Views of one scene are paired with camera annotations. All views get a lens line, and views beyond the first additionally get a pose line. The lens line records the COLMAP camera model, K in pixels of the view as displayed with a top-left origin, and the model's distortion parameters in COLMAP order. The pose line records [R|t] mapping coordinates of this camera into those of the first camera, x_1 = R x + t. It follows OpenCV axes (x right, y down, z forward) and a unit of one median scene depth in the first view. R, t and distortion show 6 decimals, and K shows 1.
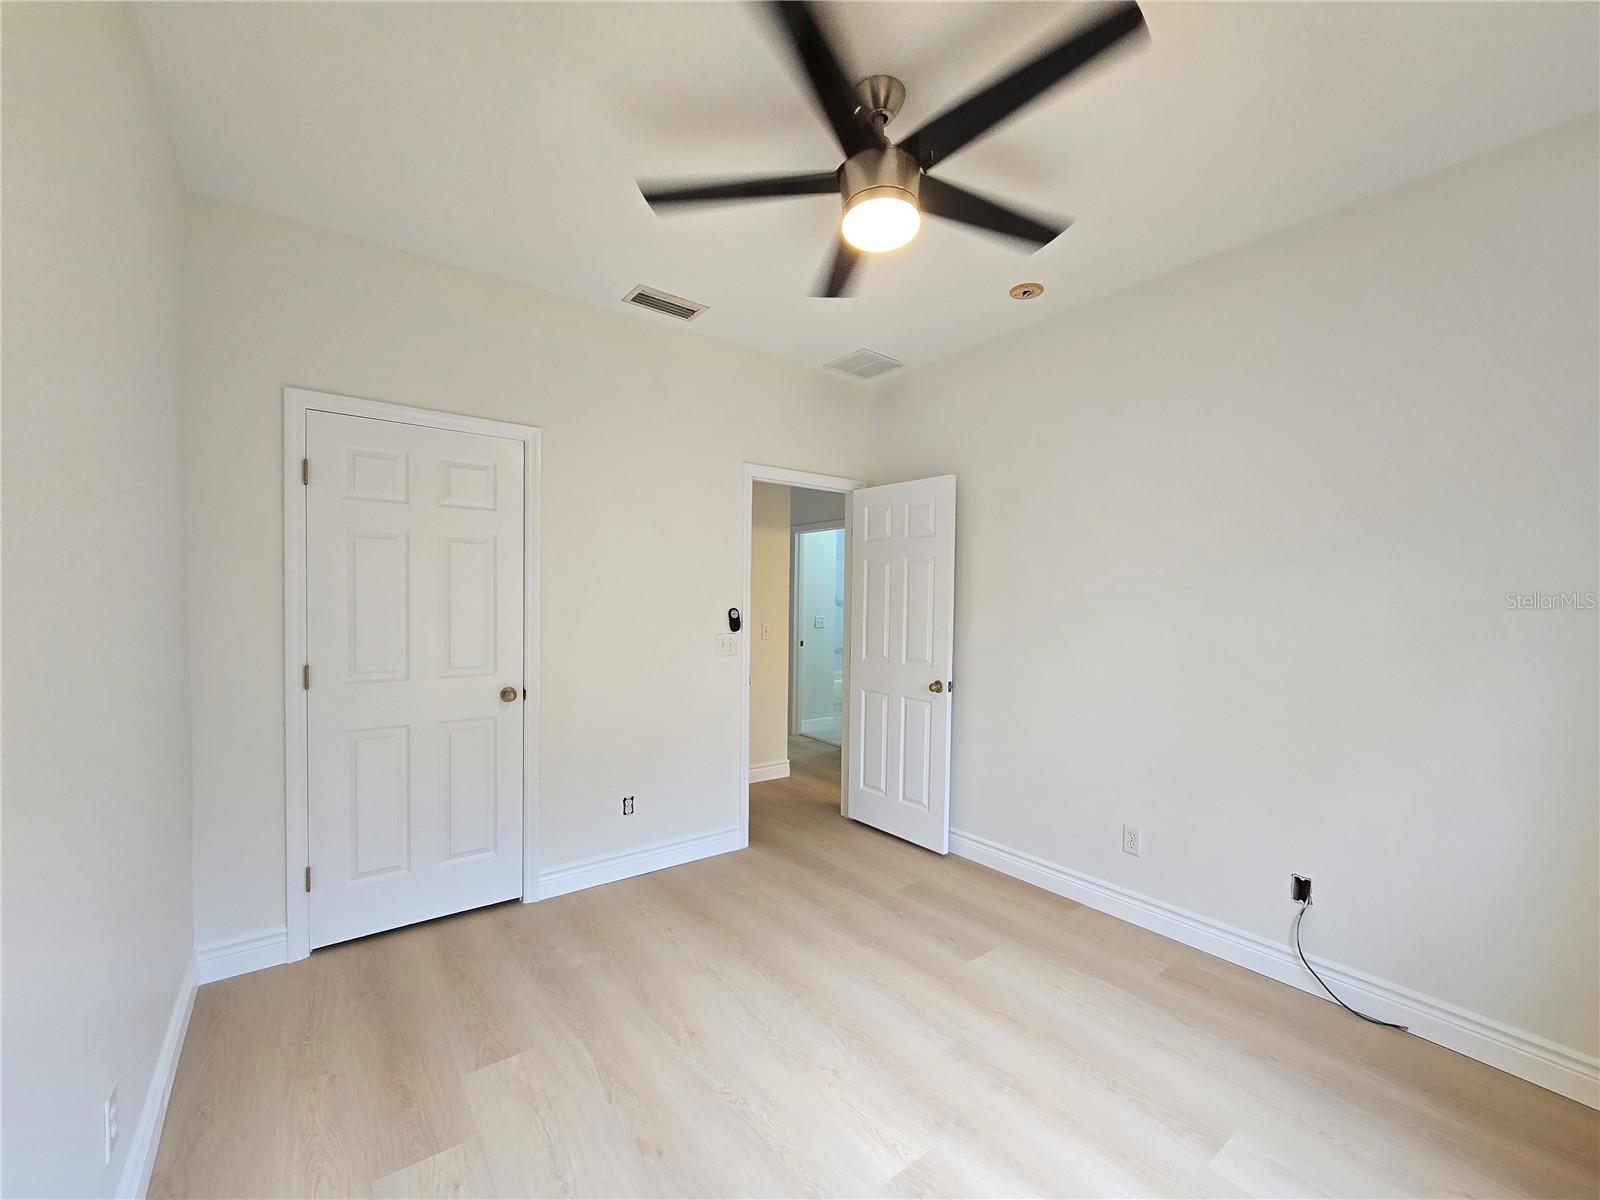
lens RADIAL K [[656.1, 0, 812.1], [0, 656.1, 612.5], [0, 0, 1]] dist [0.001414, -0.002974]
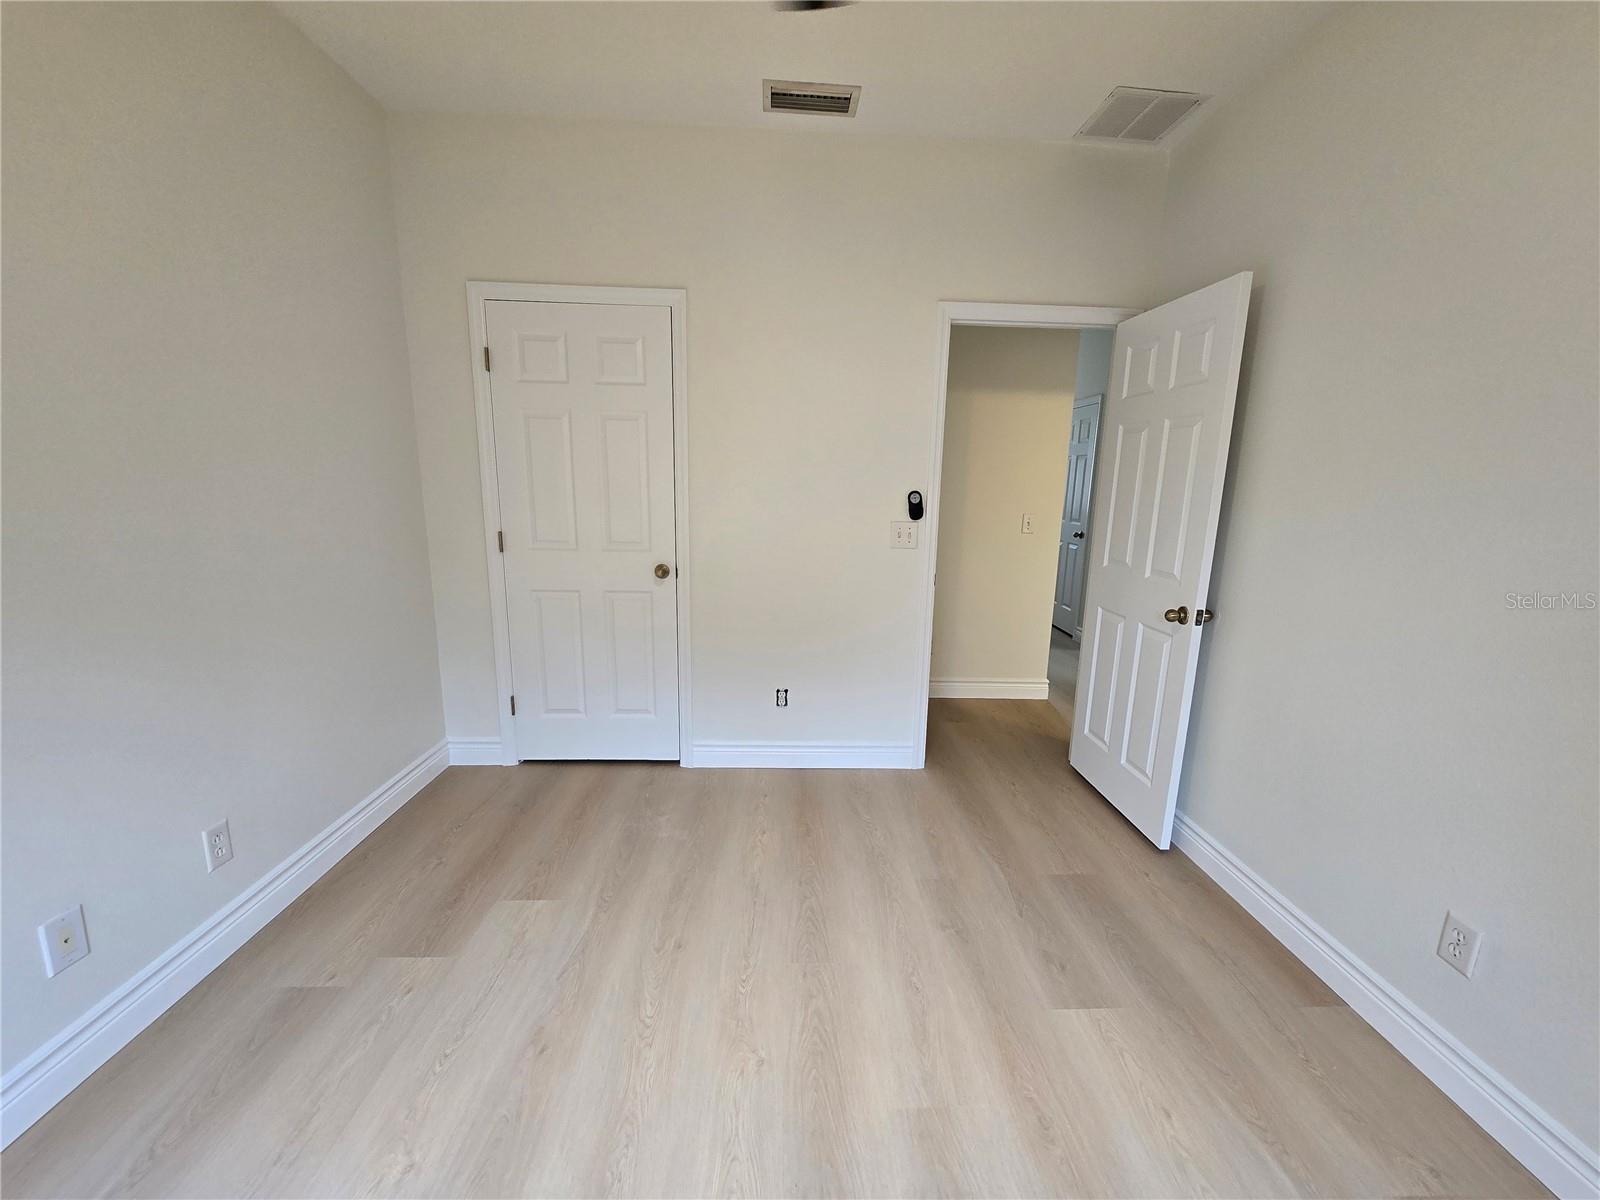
lens RADIAL K [[656.1, 0, 812.1], [0, 656.1, 612.5], [0, 0, 1]] dist [0.001414, -0.002974]
pose [[0.818672, 0.120367, -0.561505, 0.307561], [-0.024811, 0.984287, 0.174822, 0.002847], [0.573725, -0.129191, 0.808795, 0.287903]]
